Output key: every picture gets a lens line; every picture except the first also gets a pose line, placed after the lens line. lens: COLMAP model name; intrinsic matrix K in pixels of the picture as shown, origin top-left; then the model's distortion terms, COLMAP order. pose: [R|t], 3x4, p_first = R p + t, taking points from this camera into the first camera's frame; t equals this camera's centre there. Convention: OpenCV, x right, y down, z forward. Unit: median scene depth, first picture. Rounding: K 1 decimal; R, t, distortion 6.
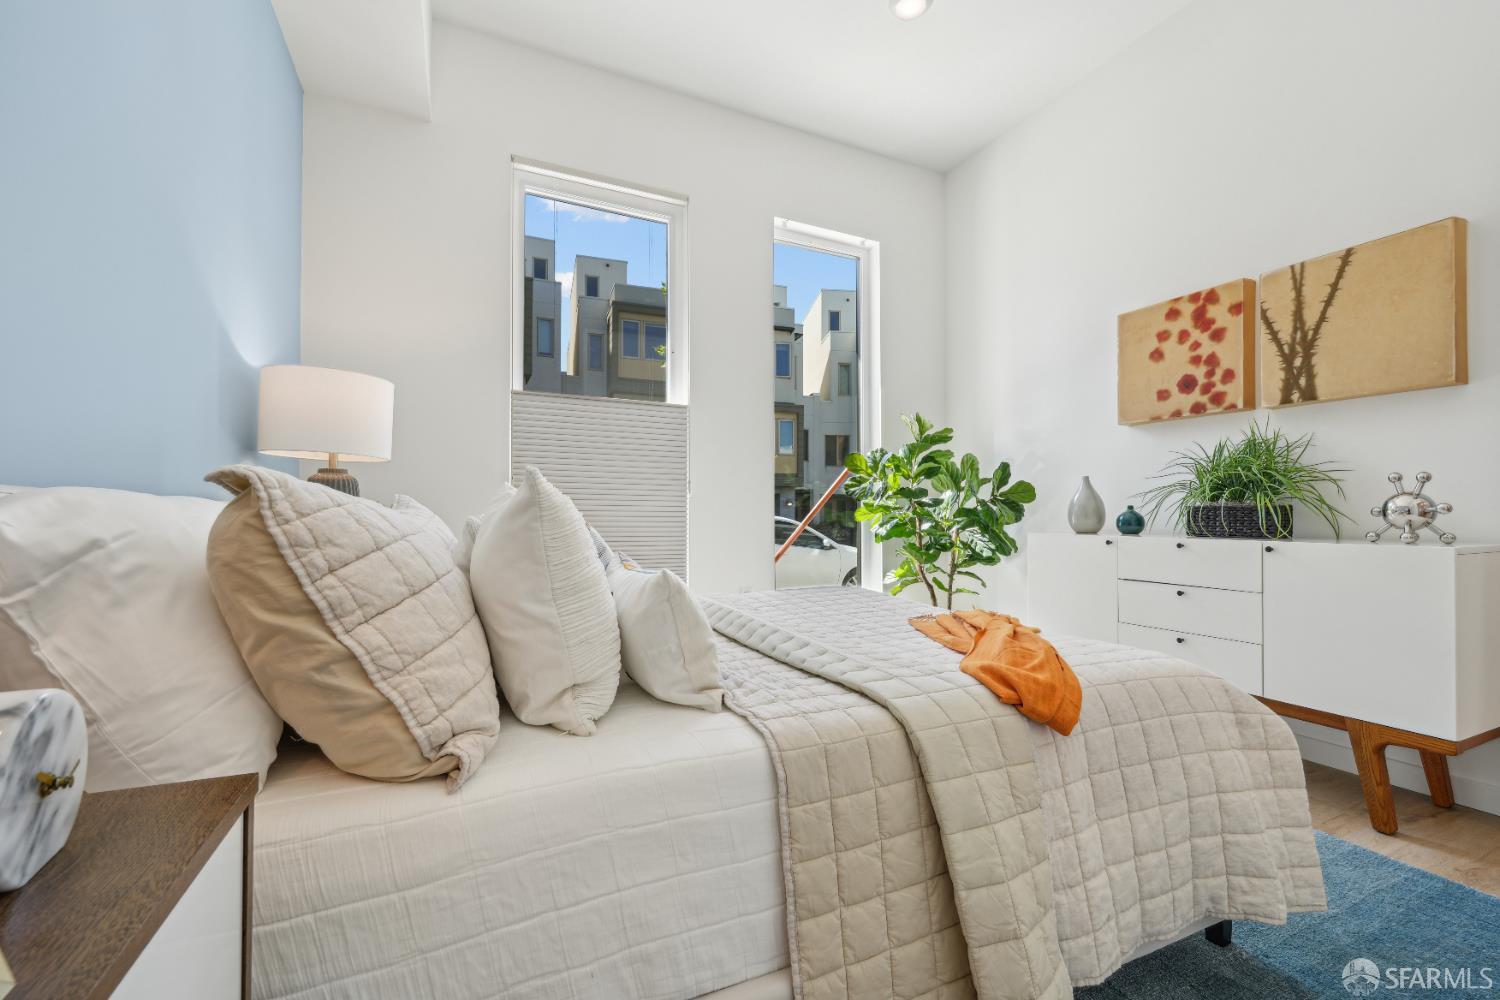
lens RADIAL K [[614.8, 0, 748.6], [0, 614.8, 508.7], [0, 0, 1]] dist [-0.010061, -0.000192]
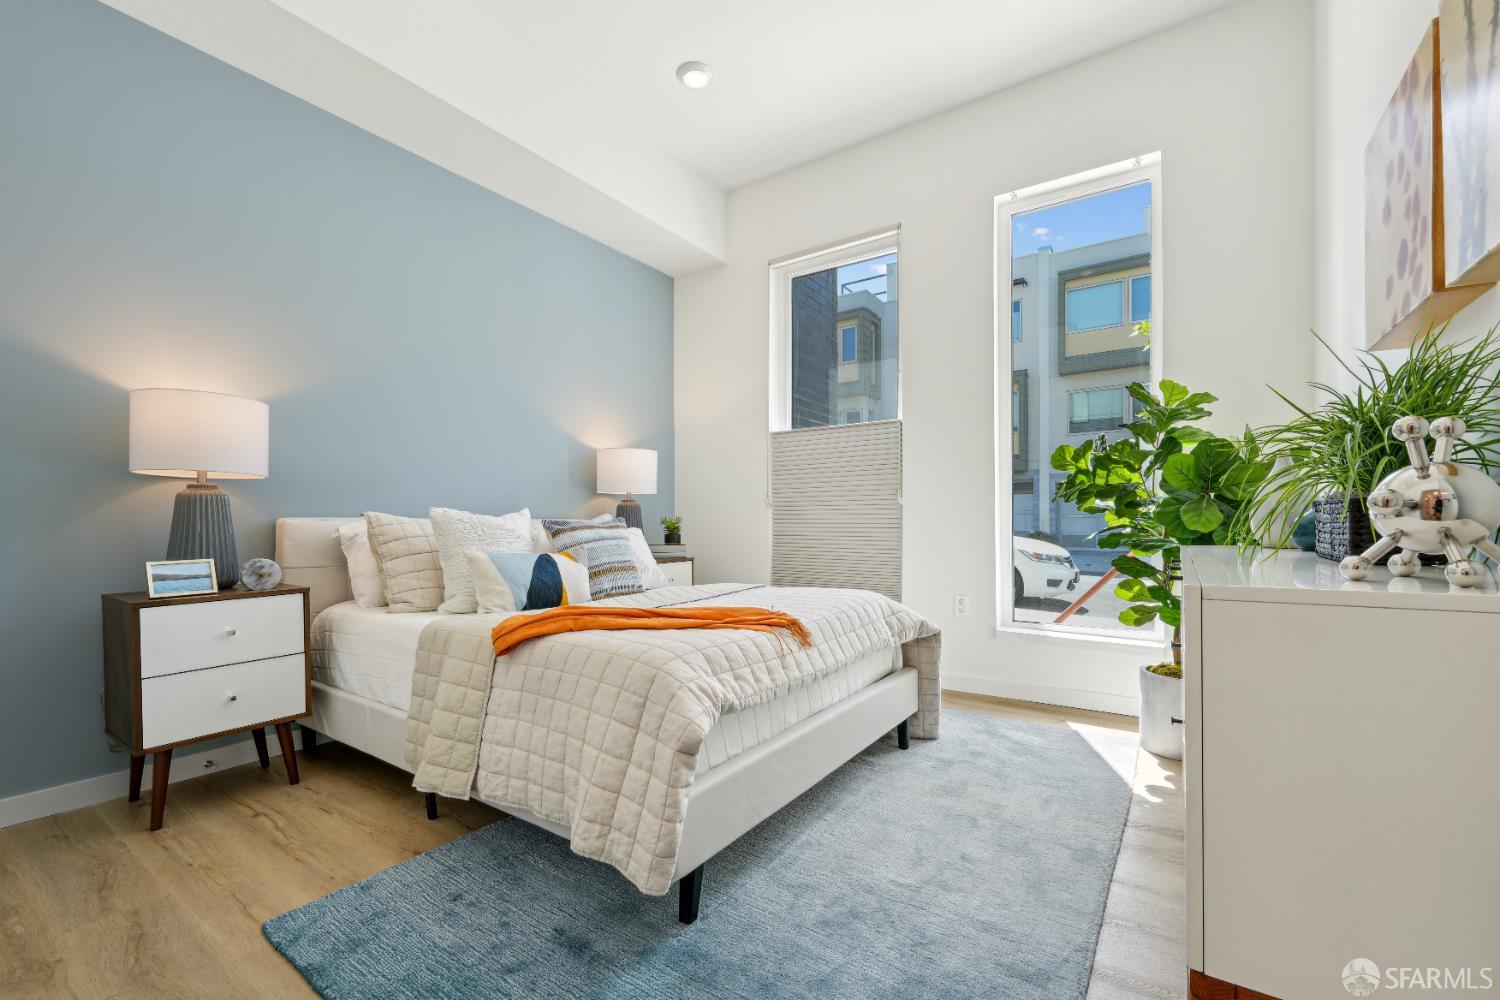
lens RADIAL K [[614.8, 0, 748.6], [0, 614.8, 508.7], [0, 0, 1]] dist [-0.010061, -0.000192]
pose [[0.513337, -0.023565, -0.857863, 0.683060], [0.021237, 0.999666, -0.014752, 0.001579], [0.857924, -0.010646, 0.513666, 0.214566]]
